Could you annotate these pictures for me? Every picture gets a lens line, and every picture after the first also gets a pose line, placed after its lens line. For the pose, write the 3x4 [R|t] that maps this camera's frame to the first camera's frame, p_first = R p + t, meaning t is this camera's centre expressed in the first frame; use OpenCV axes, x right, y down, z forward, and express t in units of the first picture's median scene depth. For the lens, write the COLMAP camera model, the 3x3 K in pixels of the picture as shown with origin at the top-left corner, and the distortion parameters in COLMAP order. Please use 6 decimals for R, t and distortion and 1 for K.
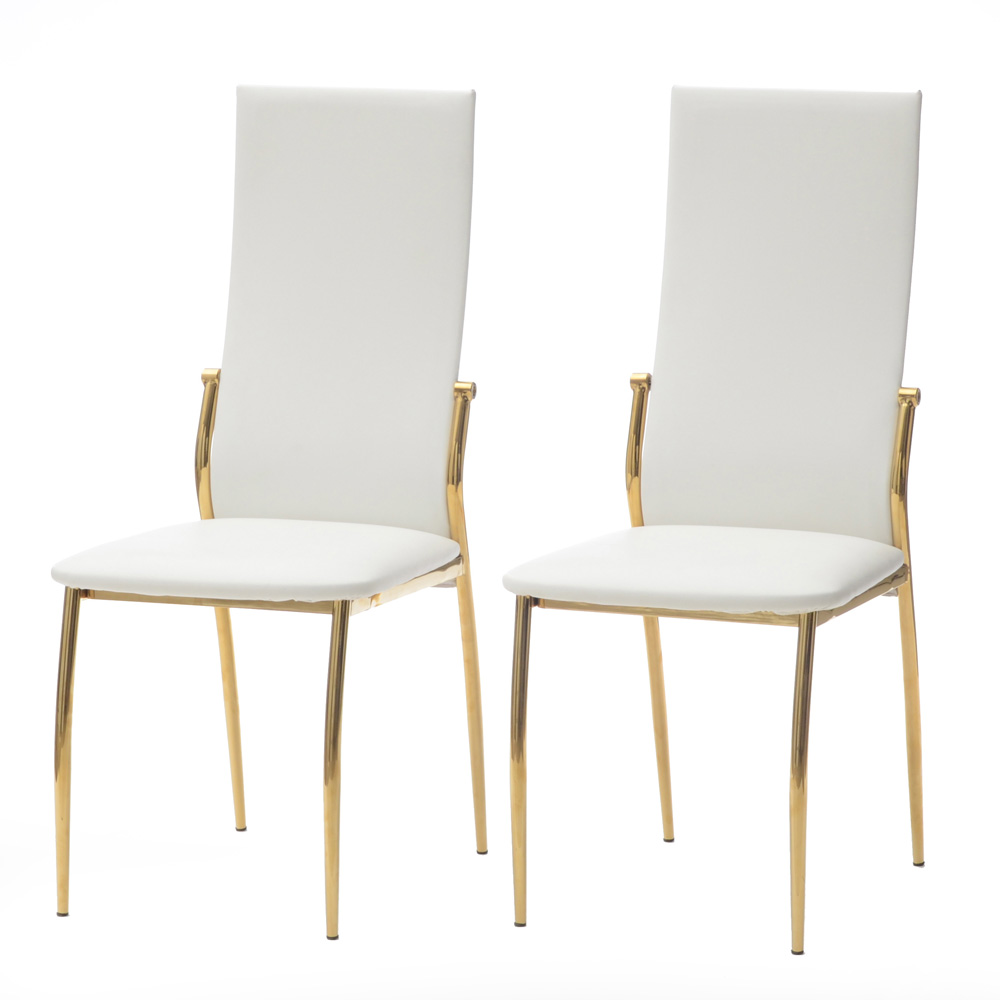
lens RADIAL K [[4061.7, 0, 500.0], [0, 4061.7, 500.0], [0, 0, 1]] dist [0.243654, 2.609254]
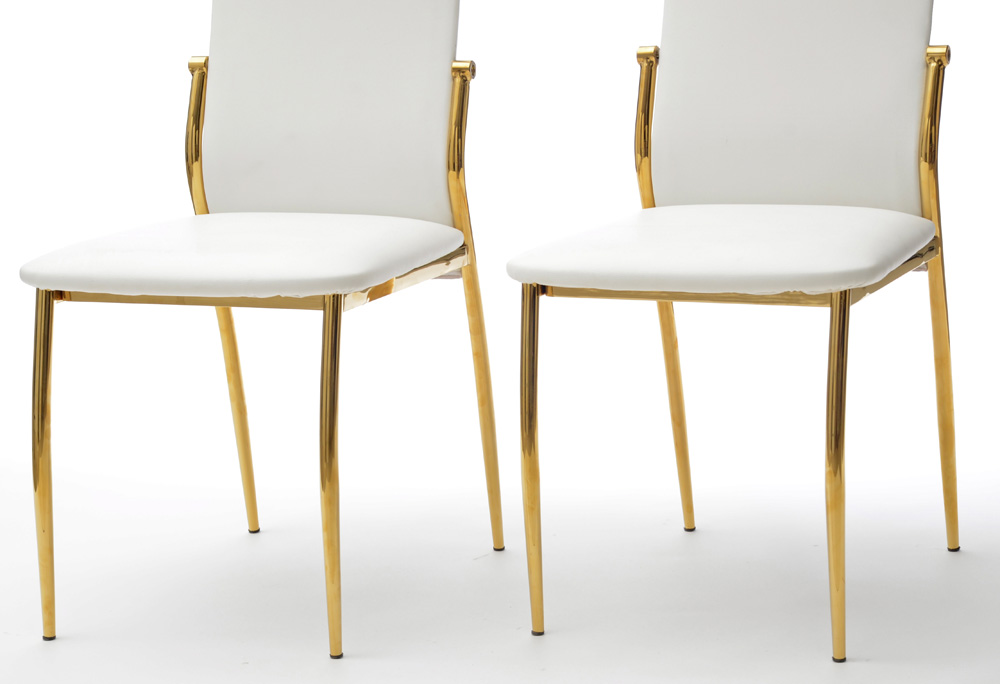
lens RADIAL K [[3160.4, 0, 500.3], [0, 3160.4, 375.4], [0, 0, 1]] dist [0.649809, -0.702507]
pose [[0.999425, -0.032206, -0.010598, 0.005575], [0.032692, 0.998242, 0.049441, 0.007860], [0.008987, -0.049760, 0.998721, 0.254404]]
